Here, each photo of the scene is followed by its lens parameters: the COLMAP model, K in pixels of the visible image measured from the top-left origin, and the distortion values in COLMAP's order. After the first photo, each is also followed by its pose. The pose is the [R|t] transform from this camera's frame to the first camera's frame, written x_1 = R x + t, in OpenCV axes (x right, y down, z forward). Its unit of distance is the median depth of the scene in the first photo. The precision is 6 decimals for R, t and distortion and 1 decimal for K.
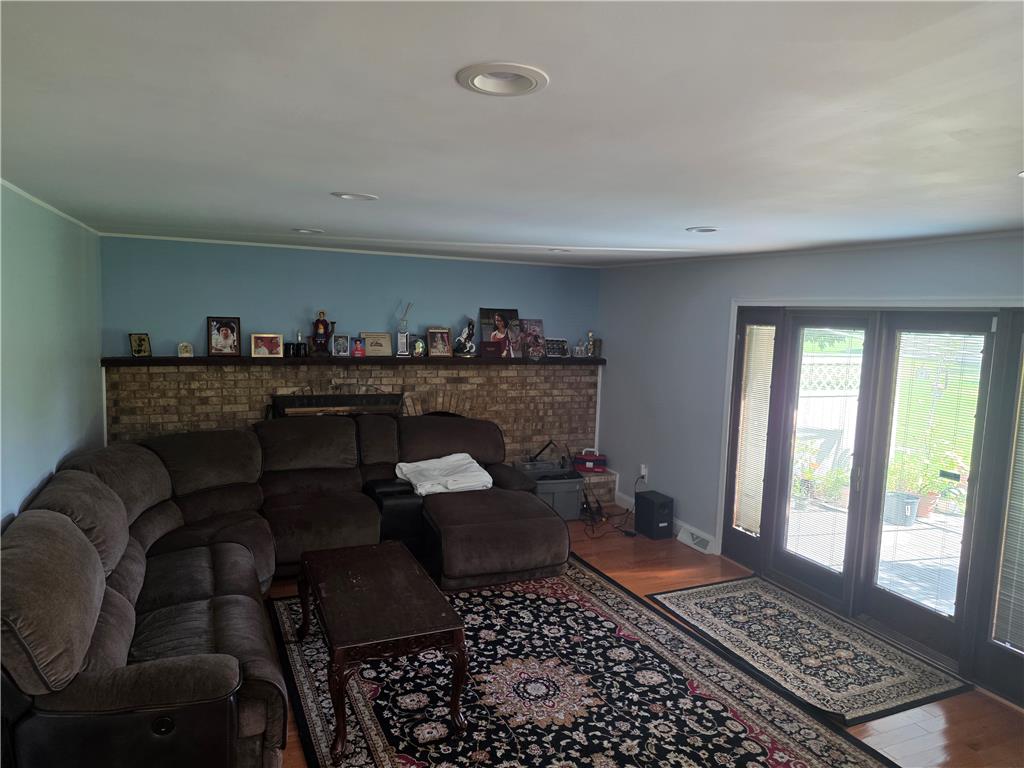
lens RADIAL K [[674.2, 0, 512.0], [0, 674.2, 384.0], [0, 0, 1]] dist [0.075651, -0.127010]
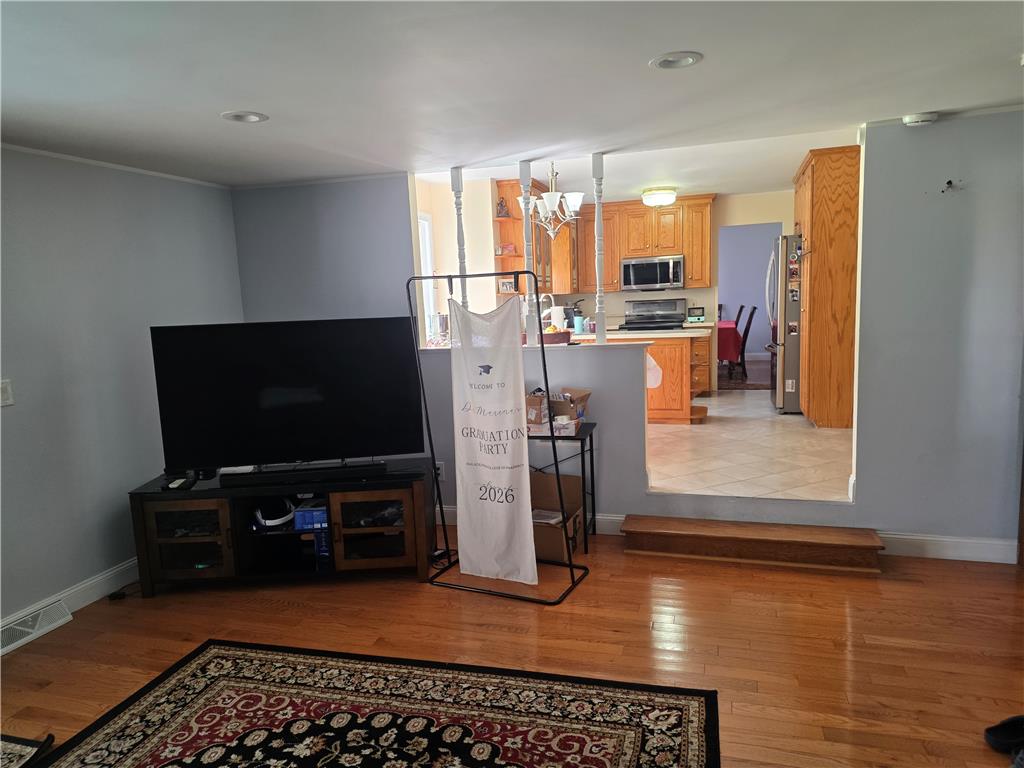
lens RADIAL K [[698.7, 0, 506.5], [0, 698.7, 391.7], [0, 0, 1]] dist [0.077543, -0.066872]
pose [[-0.761692, -0.086191, 0.642181, -0.224014], [0.085565, 0.969053, 0.231551, -0.018414], [-0.642265, 0.231318, -0.730745, 0.670099]]
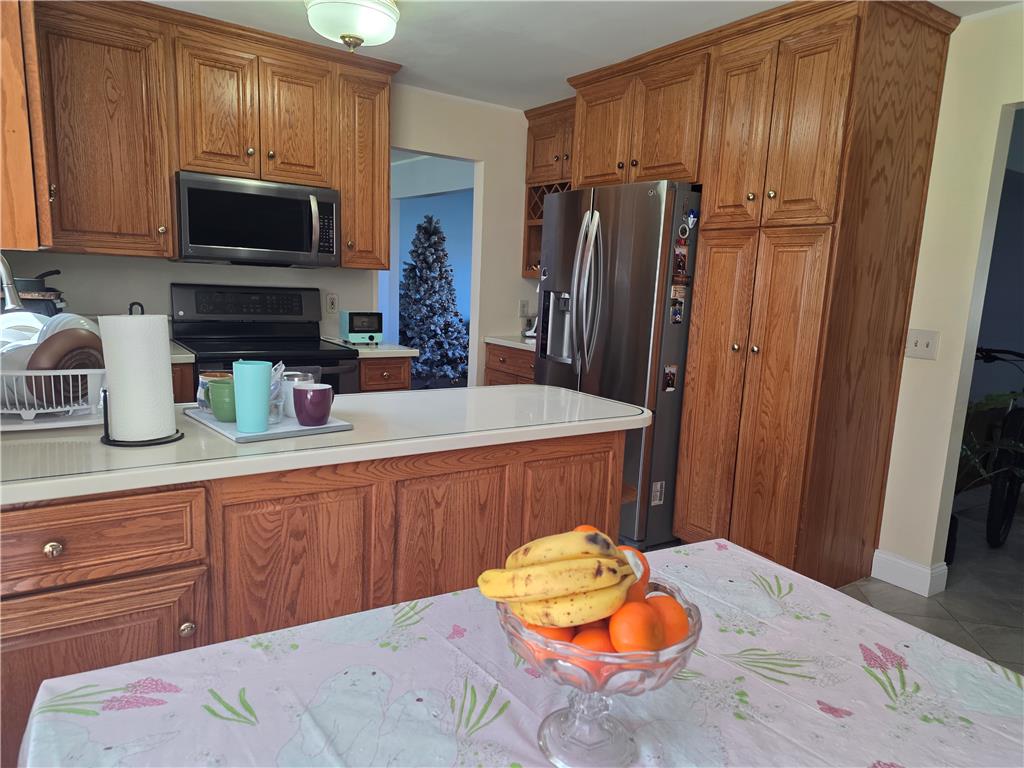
lens RADIAL K [[674.9, 0, 515.6], [0, 674.9, 390.6], [0, 0, 1]] dist [0.080023, -0.079023]
pose [[-0.975722, -0.044992, -0.214343, 0.416965], [-0.101883, 0.959574, 0.262369, 0.070486], [0.193873, 0.277837, -0.940861, -0.025883]]
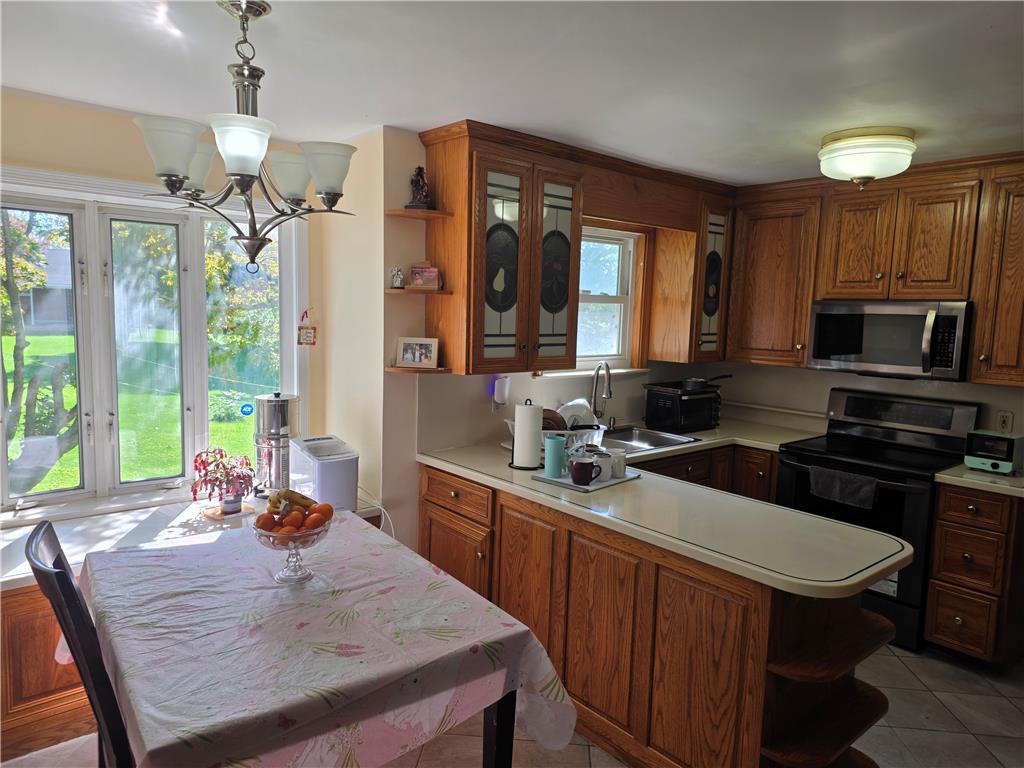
lens RADIAL K [[676.5, 0, 507.6], [0, 676.5, 377.7], [0, 0, 1]] dist [0.090444, -0.075620]
pose [[-0.299626, -0.139529, 0.943799, 0.013360], [0.065169, 0.983944, 0.166153, 0.016721], [-0.951828, 0.111290, -0.285722, -0.146510]]
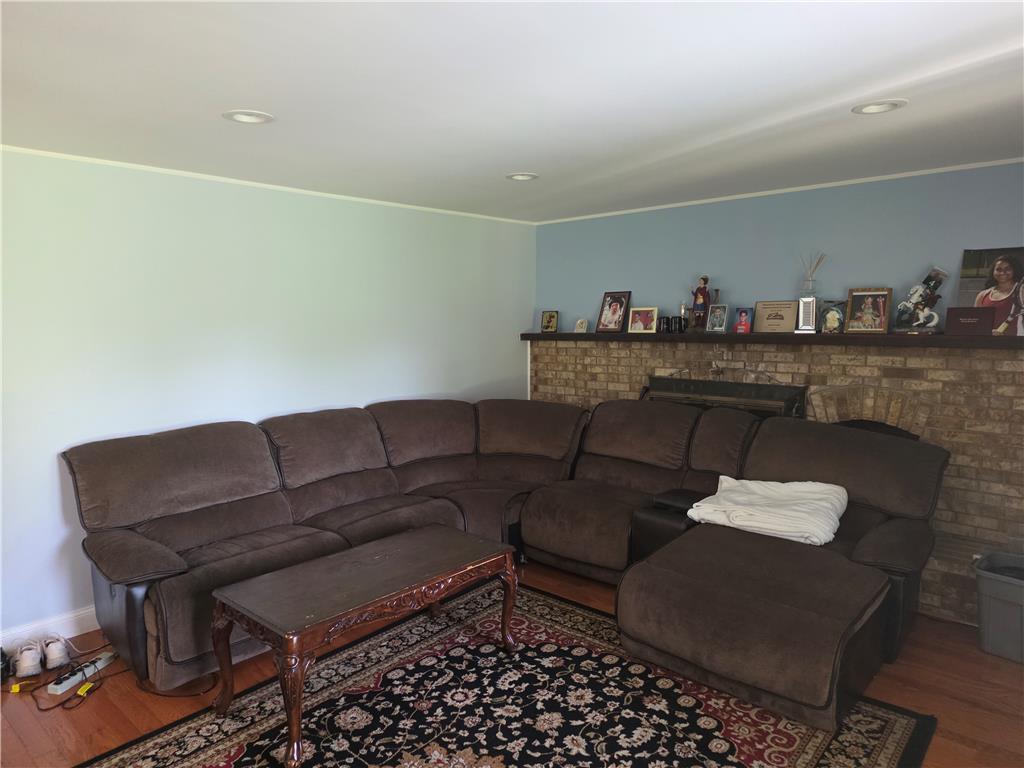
lens RADIAL K [[676.5, 0, 507.6], [0, 676.5, 377.7], [0, 0, 1]] dist [0.090444, -0.075620]
pose [[0.410054, 0.048744, -0.910758, 0.391946], [-0.077790, 0.996801, 0.018325, 0.017370], [0.908738, 0.063333, 0.412534, 0.475027]]
